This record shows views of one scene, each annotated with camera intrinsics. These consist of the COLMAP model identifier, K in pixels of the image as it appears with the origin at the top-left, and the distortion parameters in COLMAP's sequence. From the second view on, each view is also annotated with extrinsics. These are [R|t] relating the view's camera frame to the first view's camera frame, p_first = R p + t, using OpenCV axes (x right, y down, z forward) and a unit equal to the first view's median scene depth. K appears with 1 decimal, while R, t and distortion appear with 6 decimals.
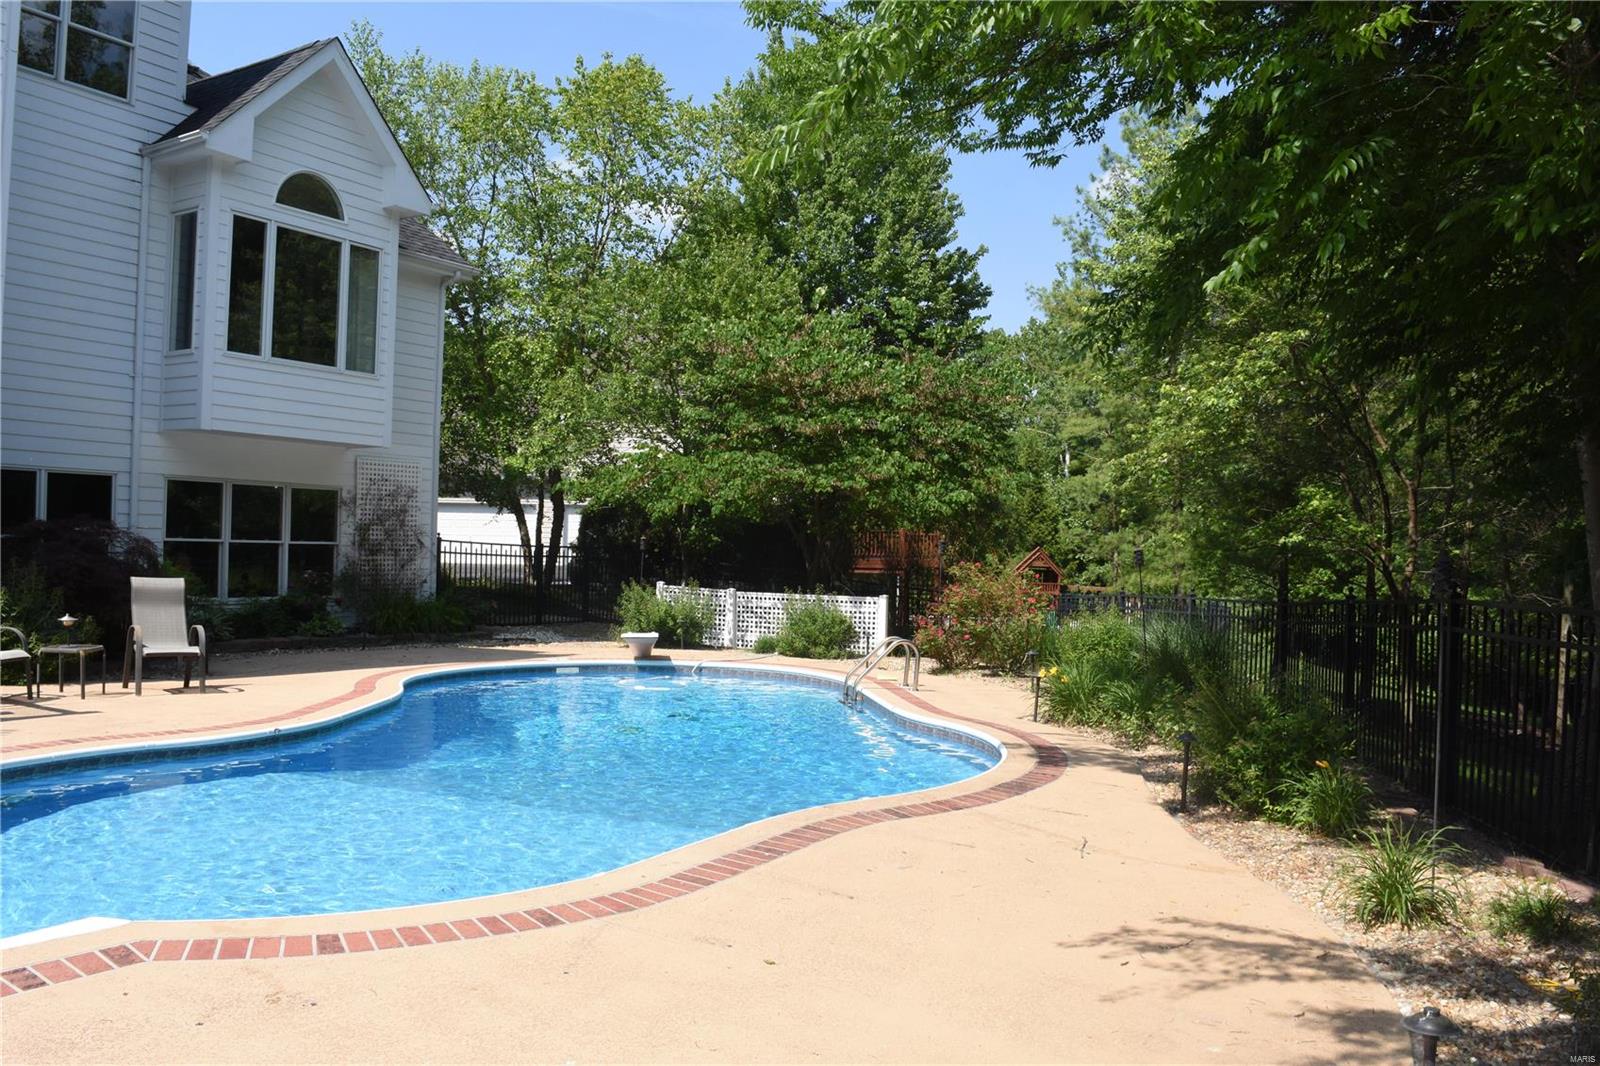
lens RADIAL K [[1257.6, 0, 800.0], [0, 1257.6, 533.0], [0, 0, 1]] dist [-0.097734, 0.026272]
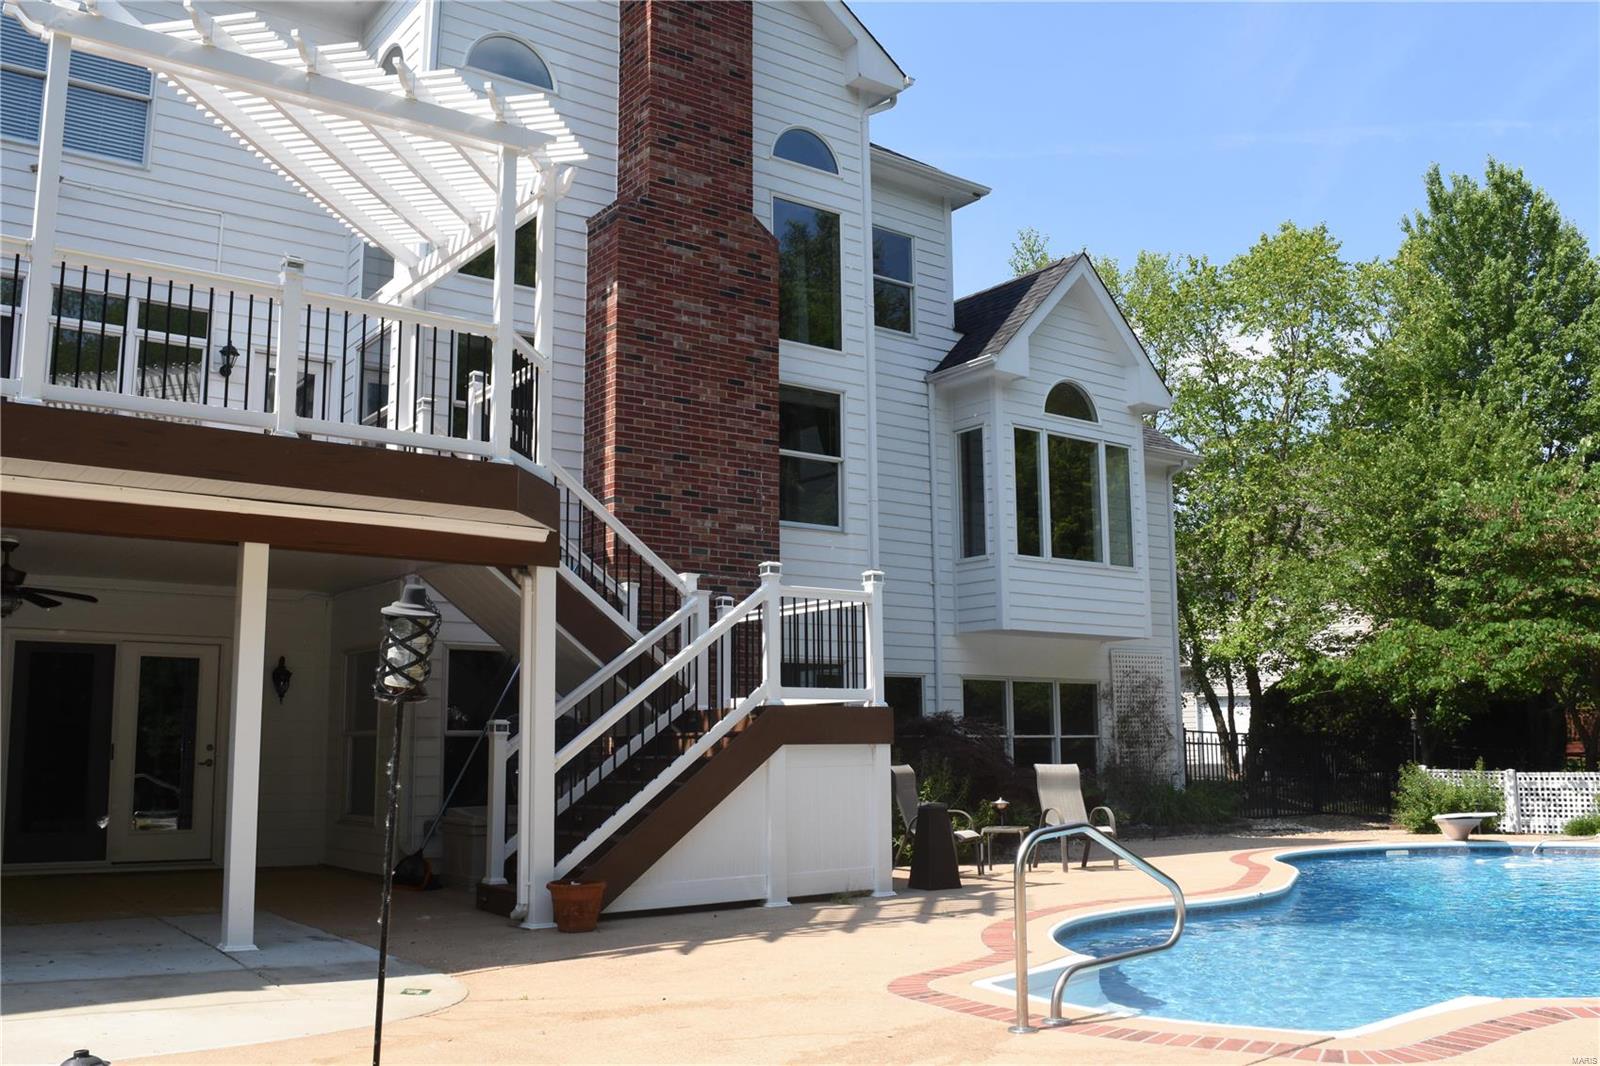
lens RADIAL K [[1400.7, 0, 800.0], [0, 1400.7, 533.0], [0, 0, 1]] dist [-0.084696, 0.024527]
pose [[0.924987, -0.087758, -0.369726, -0.169539], [0.033004, 0.987844, -0.151906, 0.009266], [0.378563, 0.128309, 0.916639, -0.157566]]
